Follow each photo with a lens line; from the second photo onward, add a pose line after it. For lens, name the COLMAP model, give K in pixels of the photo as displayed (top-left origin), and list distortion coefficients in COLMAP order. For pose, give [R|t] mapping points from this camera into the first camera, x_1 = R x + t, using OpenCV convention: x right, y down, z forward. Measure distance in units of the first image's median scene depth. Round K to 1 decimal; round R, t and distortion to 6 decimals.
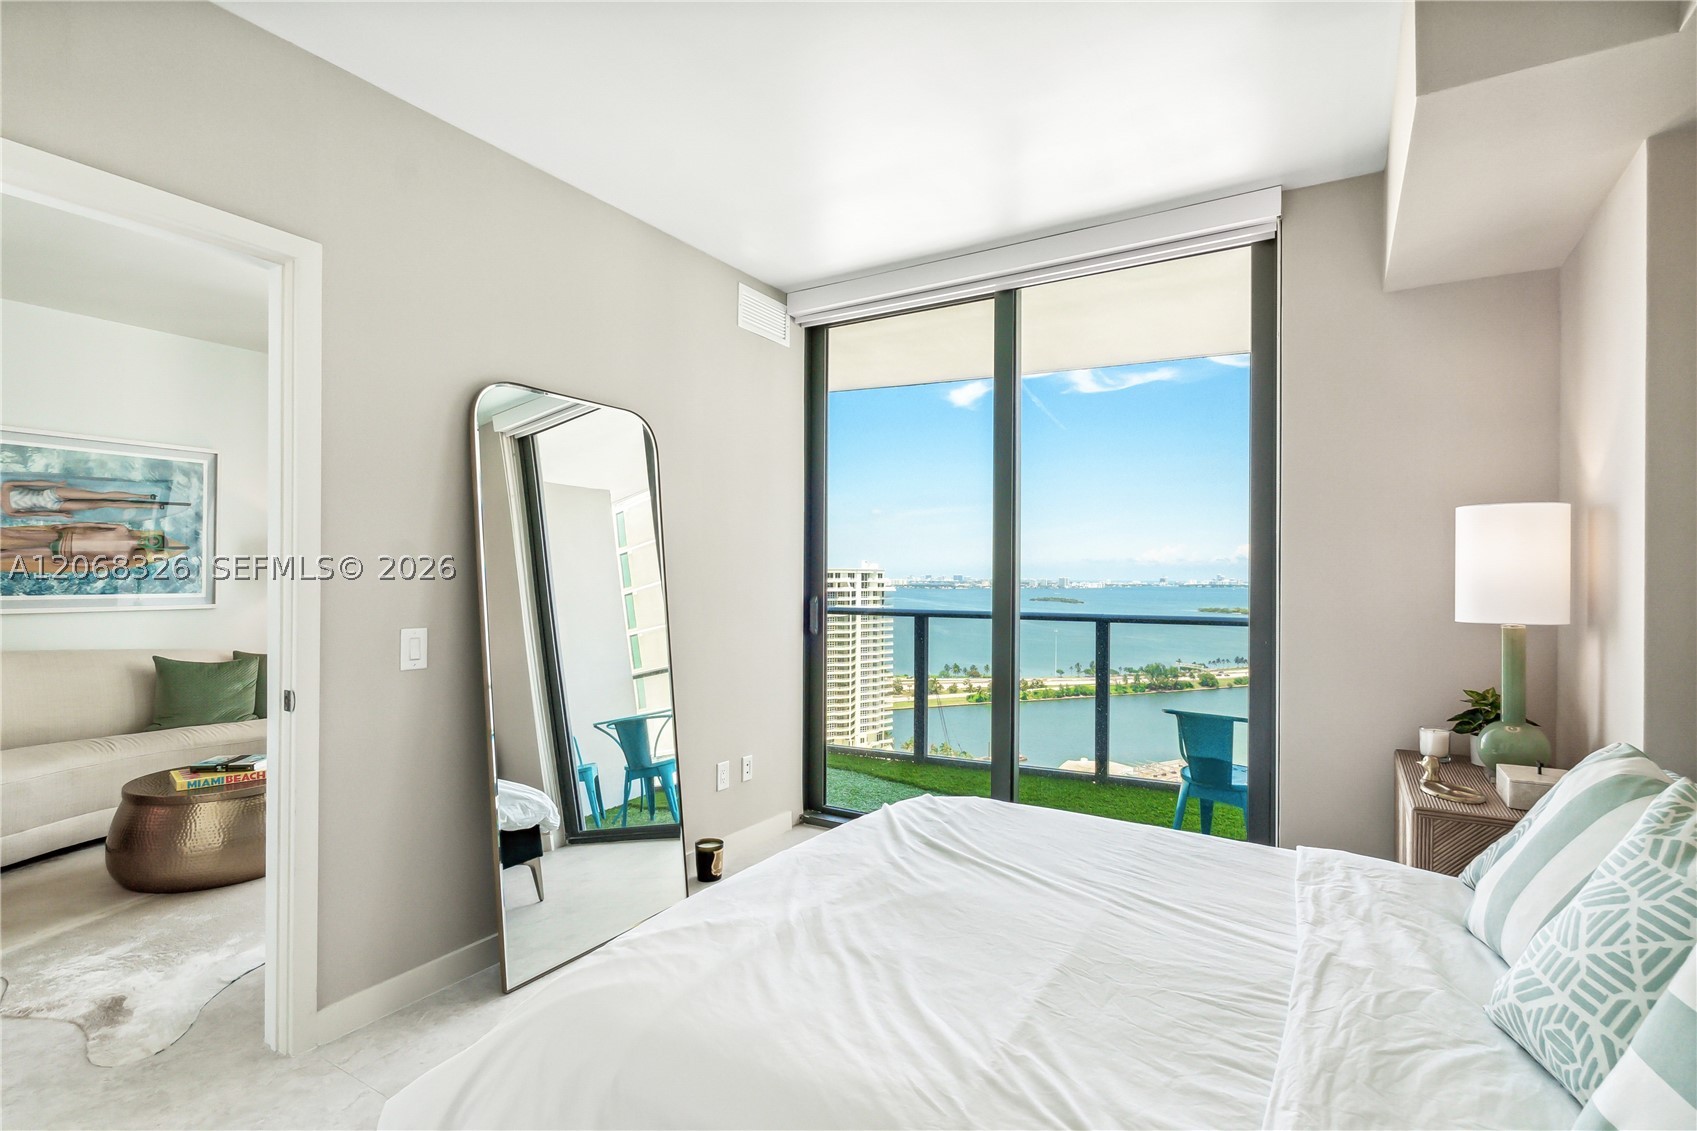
lens RADIAL K [[803.0, 0, 838.4], [0, 803.0, 564.8], [0, 0, 1]] dist [-0.004334, -0.000373]
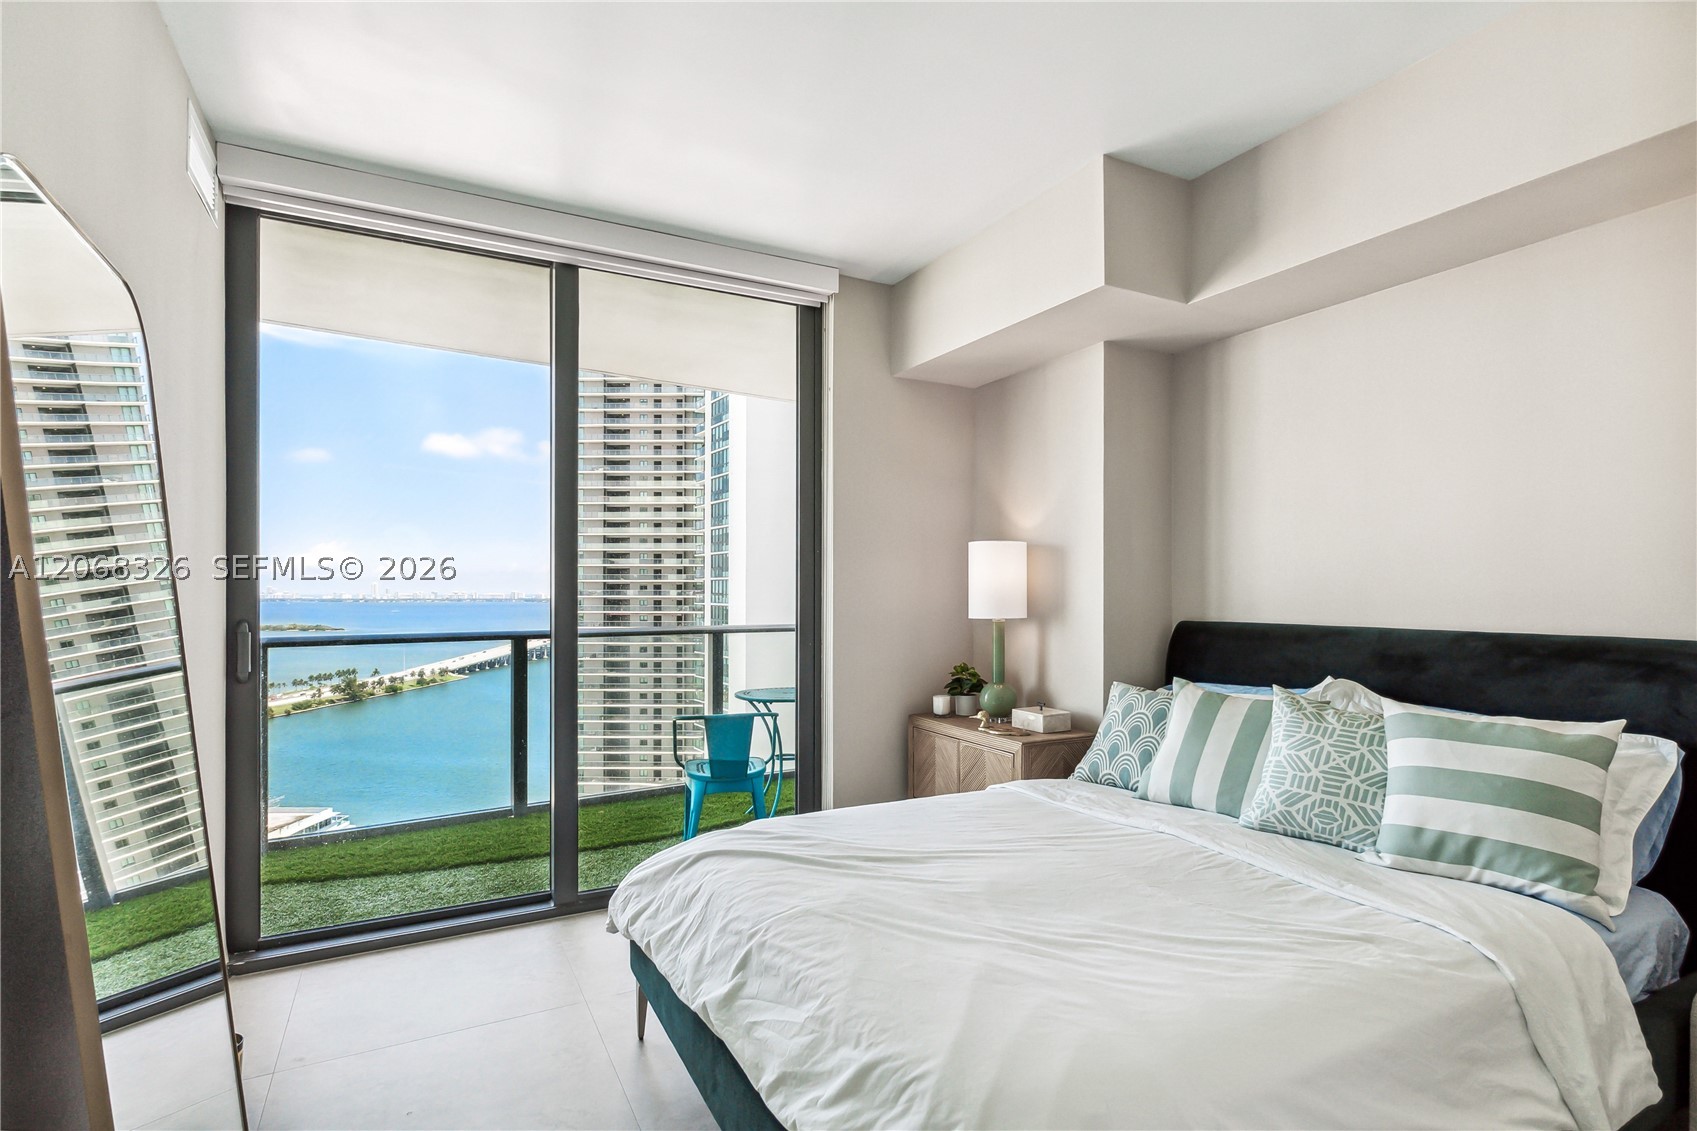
lens RADIAL K [[837.7, 0, 849.6], [0, 837.7, 582.4], [0, 0, 1]] dist [0.008946, 0.000052]
pose [[0.499820, -0.001098, 0.866128, -0.886353], [-0.005487, 0.999975, 0.004434, -0.001454], [-0.866112, -0.006969, 0.499802, 0.556175]]
